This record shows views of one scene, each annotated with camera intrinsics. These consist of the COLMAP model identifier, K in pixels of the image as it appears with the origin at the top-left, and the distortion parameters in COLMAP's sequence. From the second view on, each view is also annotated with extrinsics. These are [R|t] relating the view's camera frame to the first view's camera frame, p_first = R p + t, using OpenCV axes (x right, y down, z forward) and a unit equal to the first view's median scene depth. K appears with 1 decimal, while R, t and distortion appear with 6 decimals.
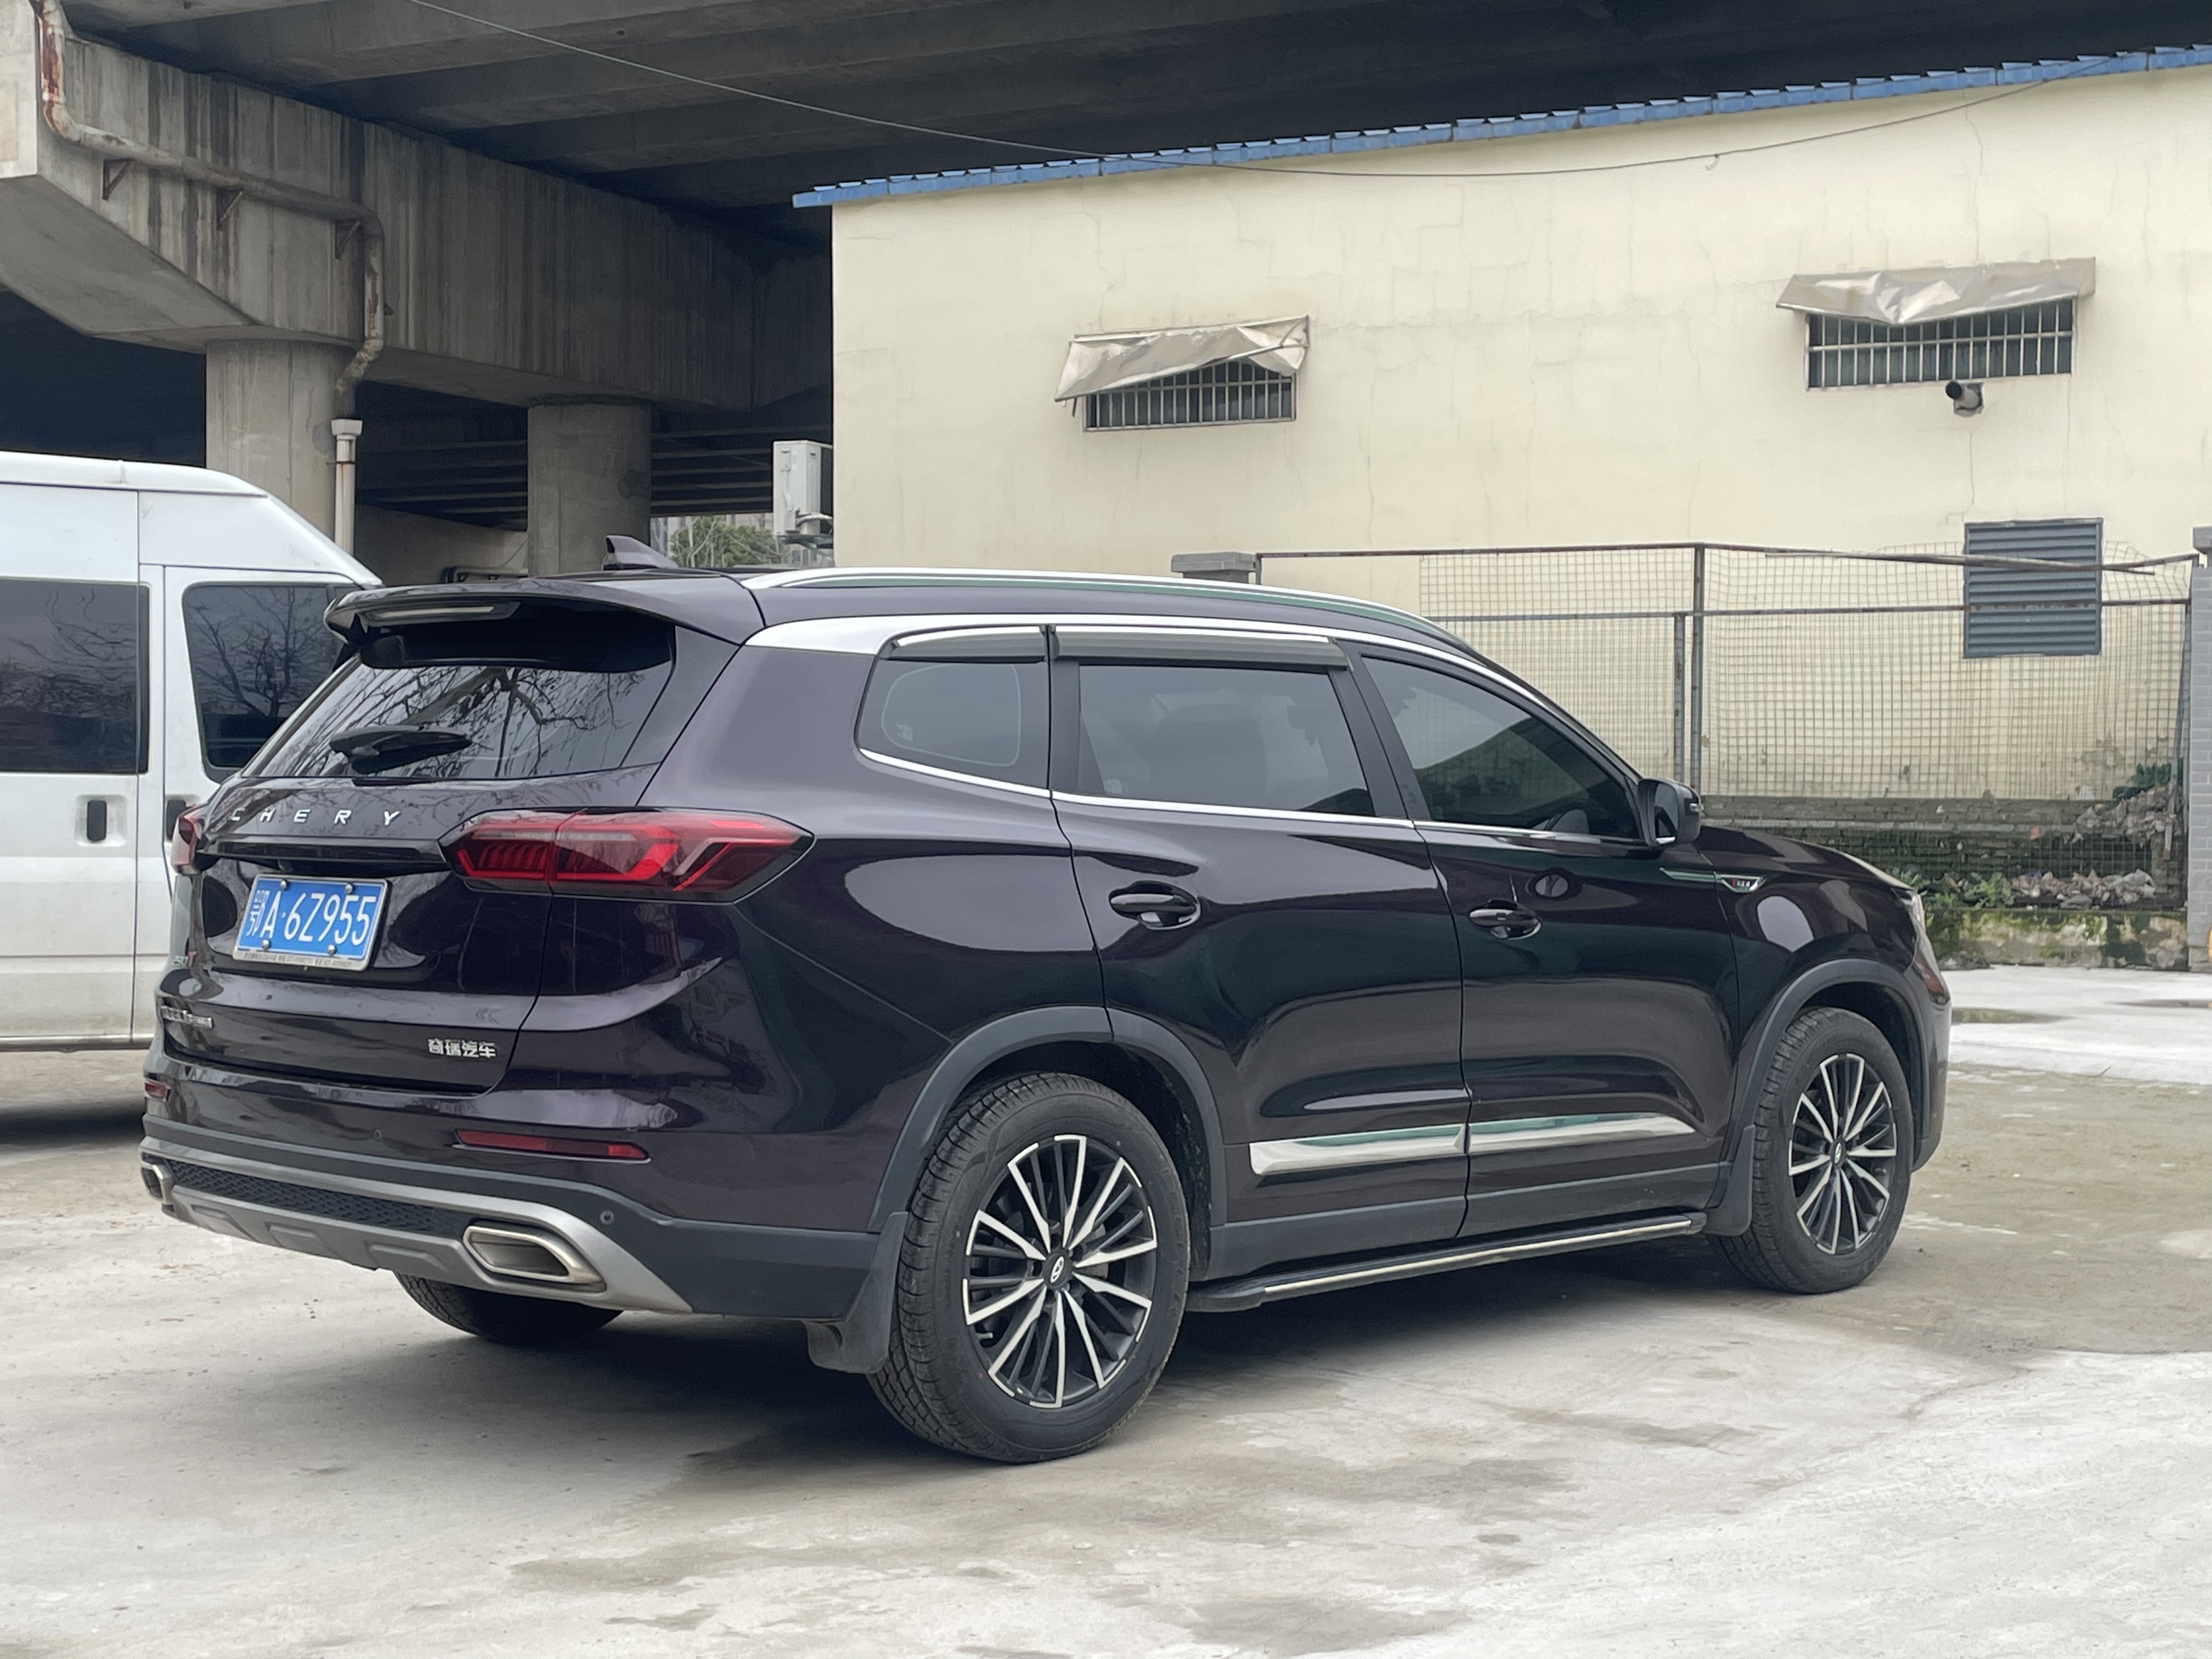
lens RADIAL K [[2855.6, 0, 1106.0], [0, 2855.6, 829.5], [0, 0, 1]] dist [0.076062, 0.002457]
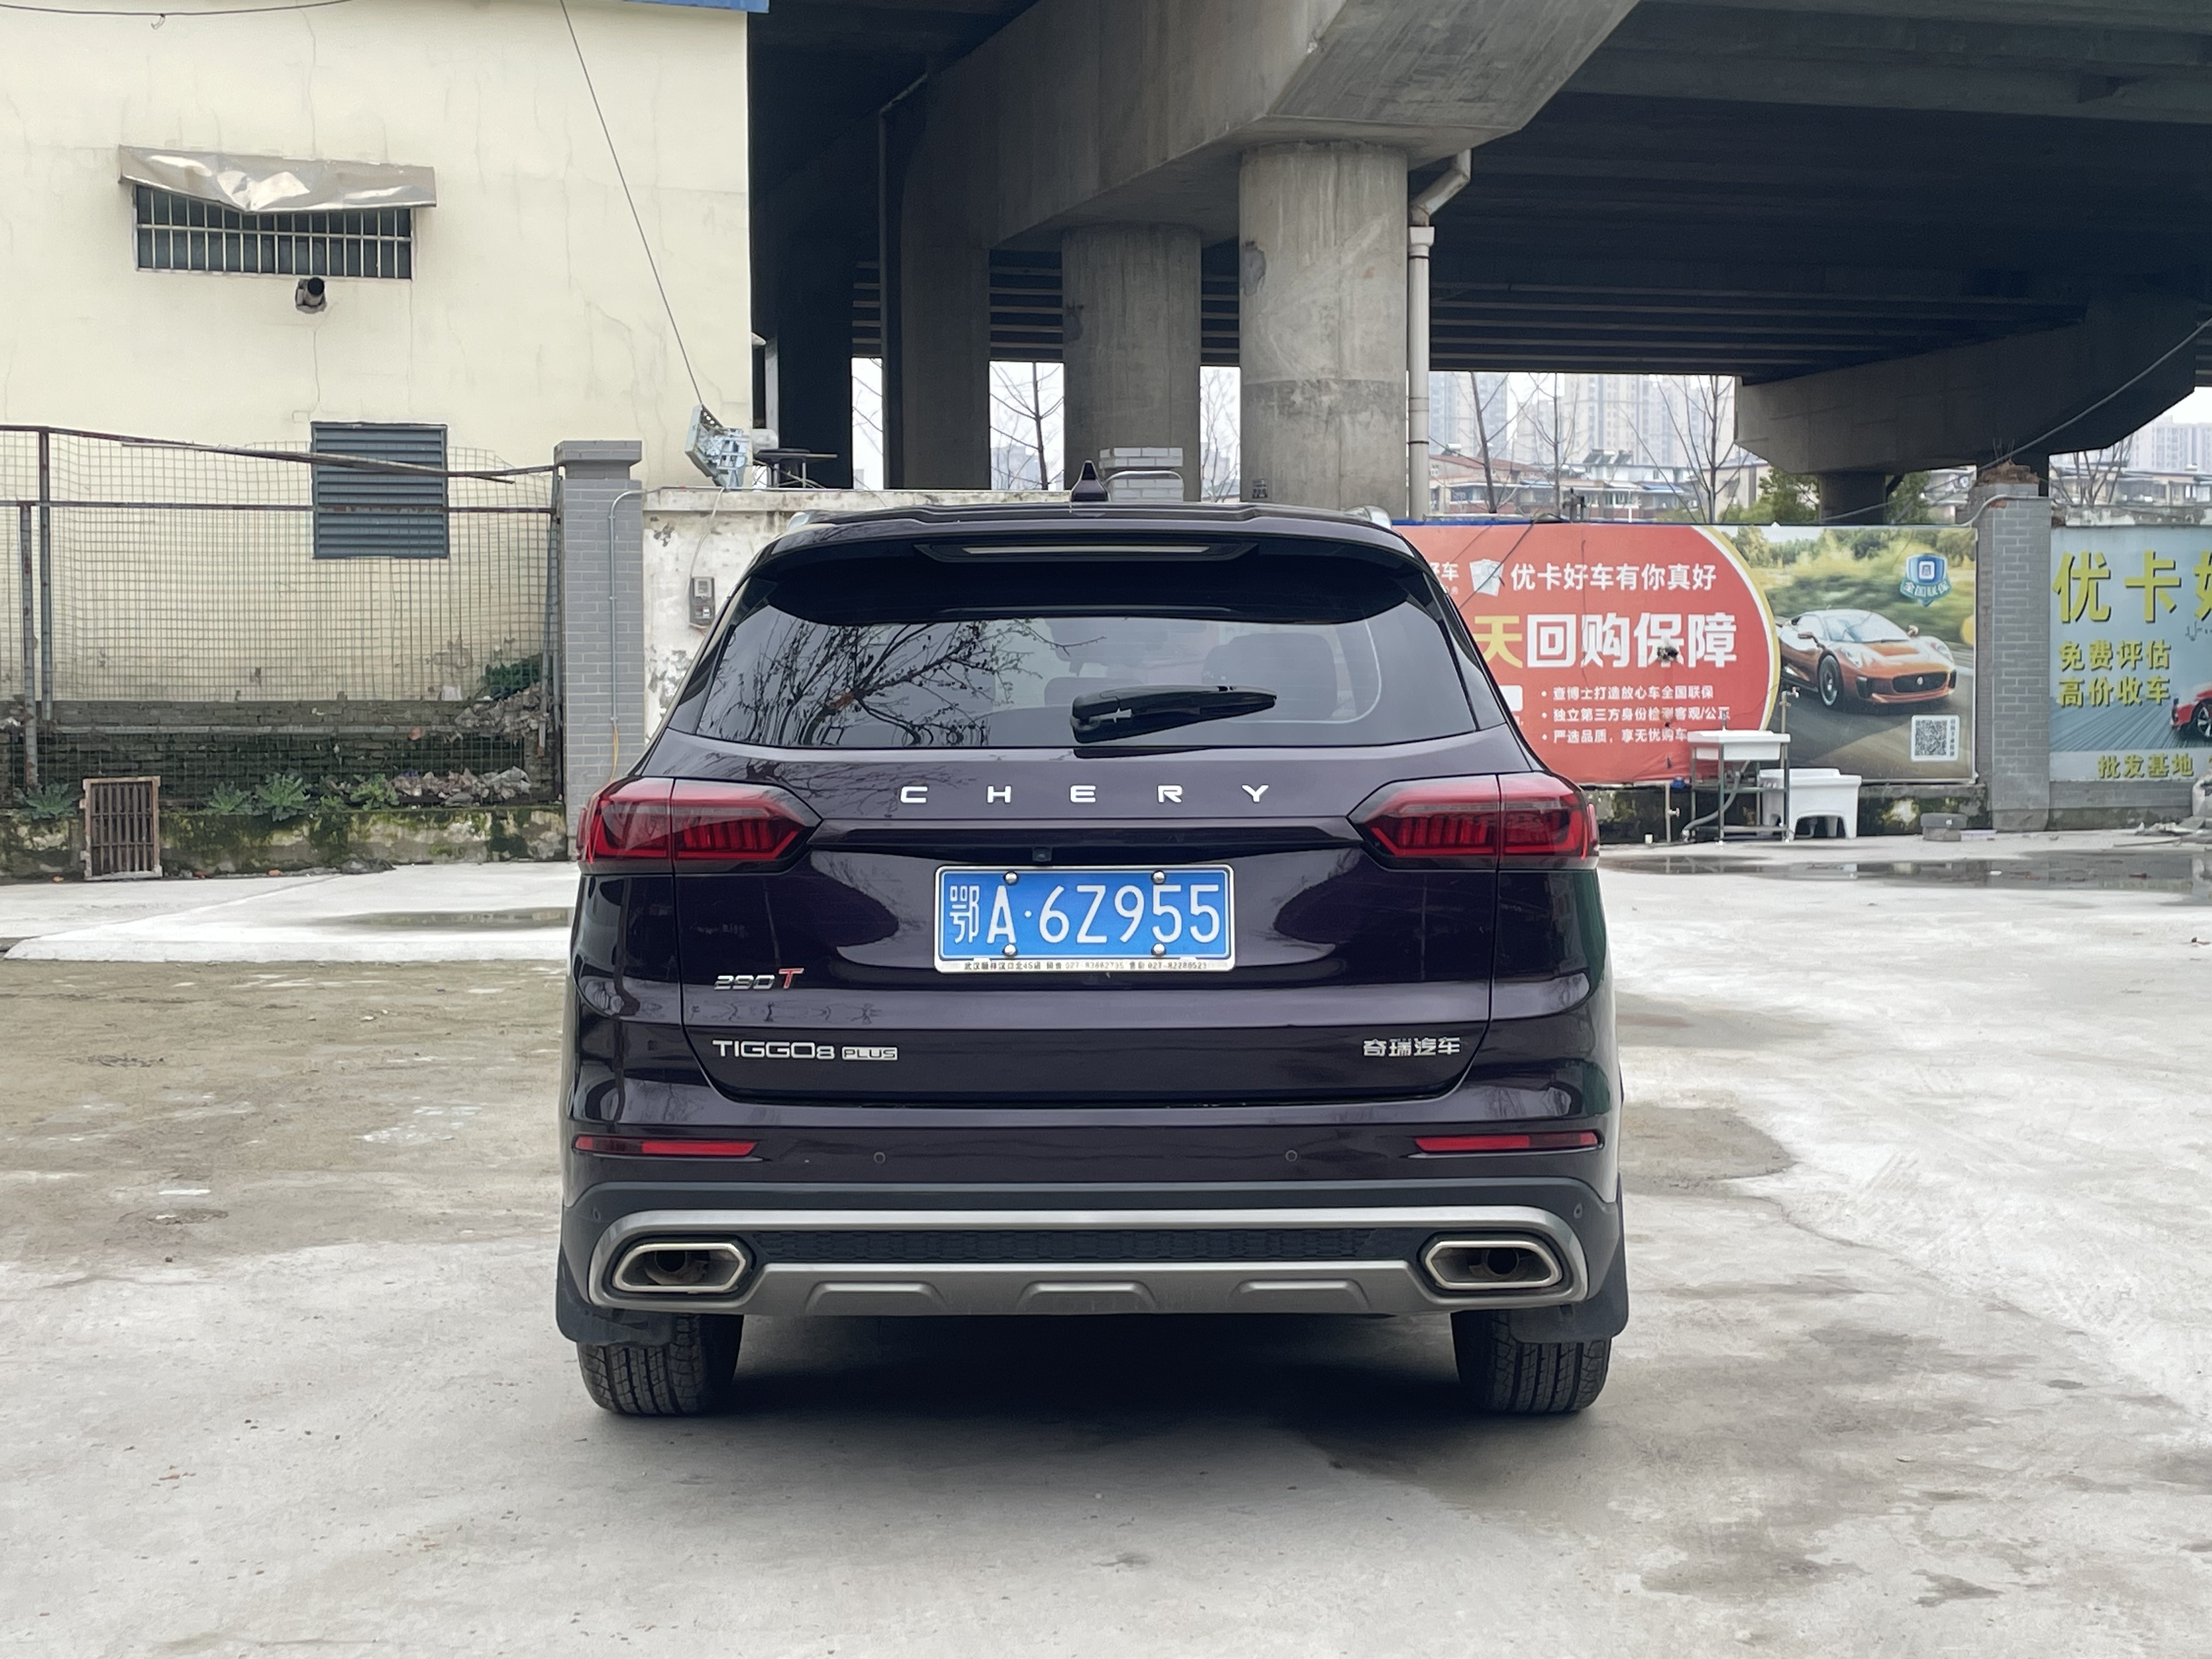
lens RADIAL K [[2875.5, 0, 1106.0], [0, 2875.5, 829.5], [0, 0, 1]] dist [0.066253, -0.008433]
pose [[0.730337, -0.047808, 0.681412, -0.193842], [0.021346, 0.998658, 0.047187, -0.007778], [-0.682754, -0.019917, 0.730377, 0.087107]]
